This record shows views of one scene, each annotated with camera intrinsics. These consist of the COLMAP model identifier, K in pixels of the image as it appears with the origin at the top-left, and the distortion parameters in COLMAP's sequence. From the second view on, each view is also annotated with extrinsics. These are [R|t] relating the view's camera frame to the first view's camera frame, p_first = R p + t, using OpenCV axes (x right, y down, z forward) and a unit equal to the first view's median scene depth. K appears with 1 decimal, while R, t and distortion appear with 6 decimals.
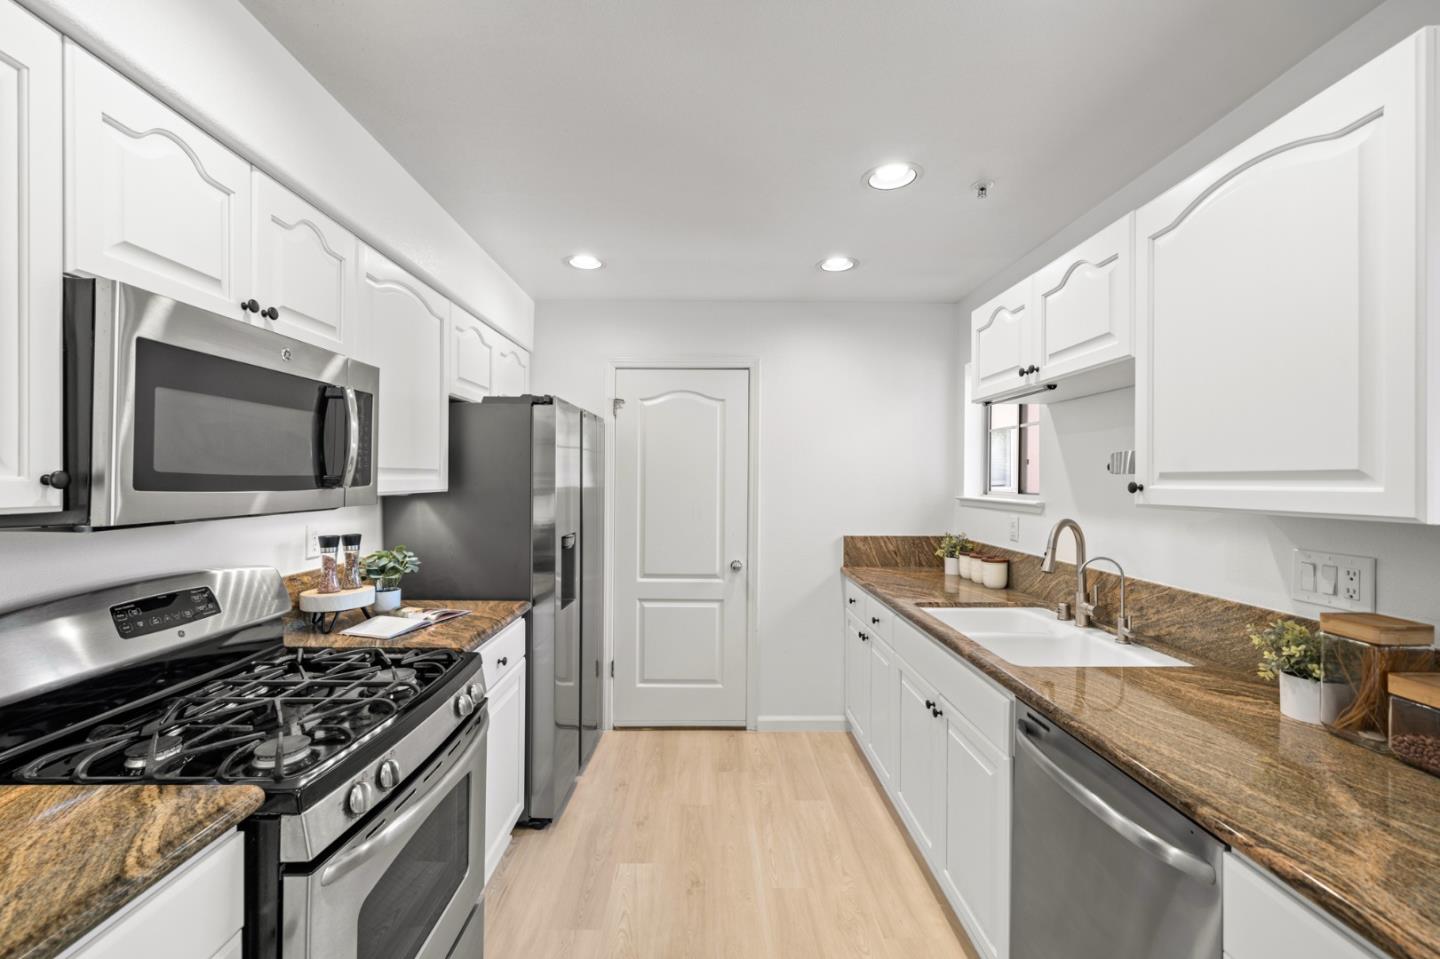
lens RADIAL K [[587.3, 0, 717.1], [0, 587.3, 476.3], [0, 0, 1]] dist [0.000392, 0.000179]
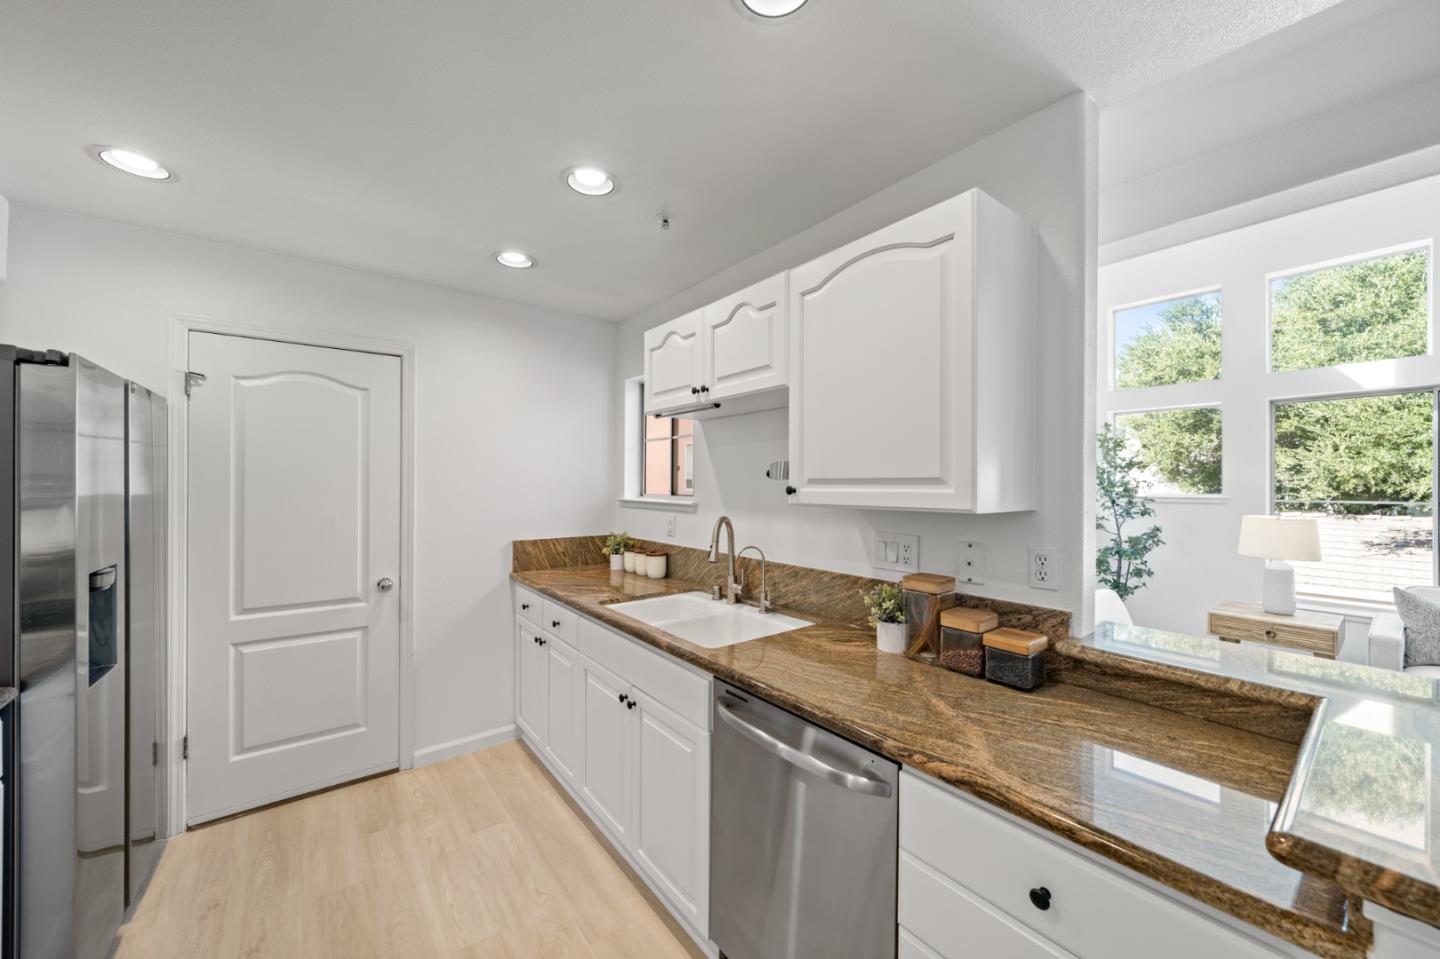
lens RADIAL K [[533.9, 0, 719.5], [0, 533.9, 483.6], [0, 0, 1]] dist [-0.001321, -0.000063]
pose [[0.798528, -0.002190, 0.601954, -0.069653], [-0.002352, 0.999974, 0.006759, -0.001794], [-0.601953, -0.006813, 0.798502, 0.127156]]
